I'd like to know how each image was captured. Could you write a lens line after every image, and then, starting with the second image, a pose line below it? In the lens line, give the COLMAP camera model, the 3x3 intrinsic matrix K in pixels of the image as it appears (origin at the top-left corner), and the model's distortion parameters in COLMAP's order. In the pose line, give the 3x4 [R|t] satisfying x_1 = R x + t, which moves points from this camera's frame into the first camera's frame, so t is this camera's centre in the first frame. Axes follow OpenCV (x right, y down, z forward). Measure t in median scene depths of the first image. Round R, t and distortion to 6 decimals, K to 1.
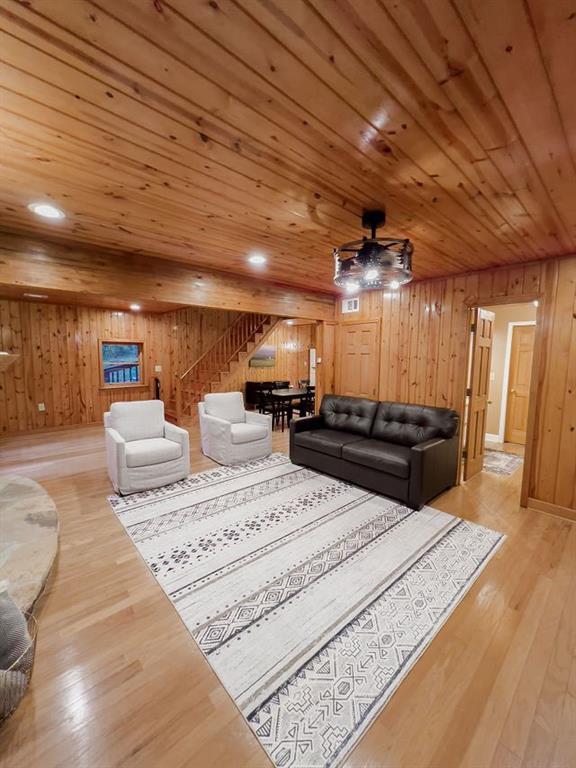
lens RADIAL K [[308.3, 0, 289.8], [0, 308.3, 384.8], [0, 0, 1]] dist [-0.006268, 0.001434]
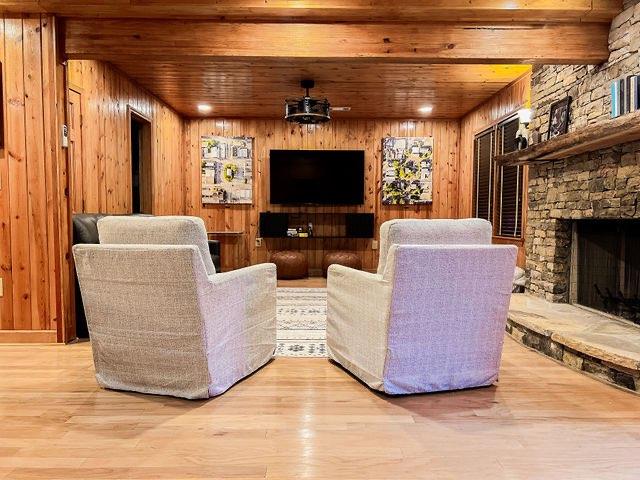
lens RADIAL K [[479.7, 0, 322.6], [0, 479.7, 240.0], [0, 0, 1]] dist [0.049434, -0.056112]
pose [[-0.748049, -0.044558, 0.662146, -0.905951], [0.051181, 0.990898, 0.124502, -0.005103], [-0.661667, 0.127023, -0.738960, 1.715038]]
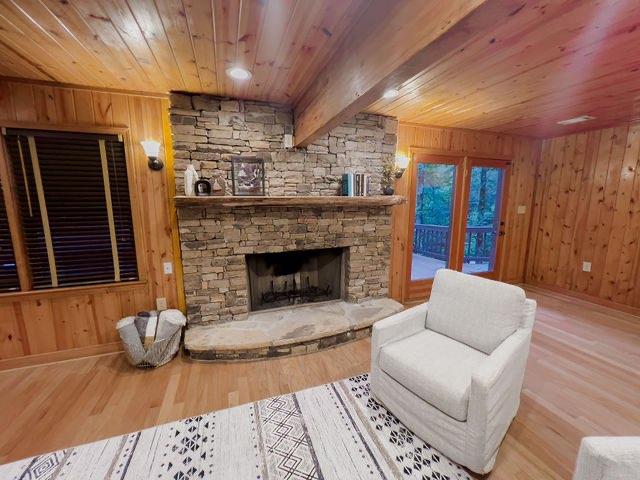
lens RADIAL K [[256.7, 0, 319.4], [0, 256.7, 238.5], [0, 0, 1]] dist [-0.004111, 0.000380]
pose [[-0.377000, 0.136089, -0.916161, 0.041402], [-0.090756, 0.978959, 0.182764, -0.085763], [0.921756, 0.152049, -0.356716, 0.951412]]
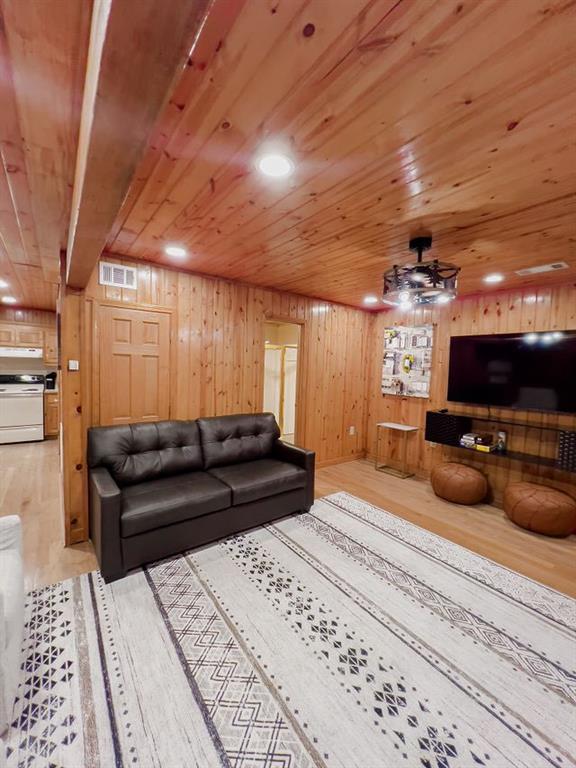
lens RADIAL K [[308.3, 0, 289.9], [0, 308.3, 384.1], [0, 0, 1]] dist [-0.006268, 0.001434]
pose [[0.077658, -0.062877, 0.994995, -0.507239], [0.061901, 0.996388, 0.058134, -0.073424], [-0.995057, 0.057077, 0.081270, 0.795652]]
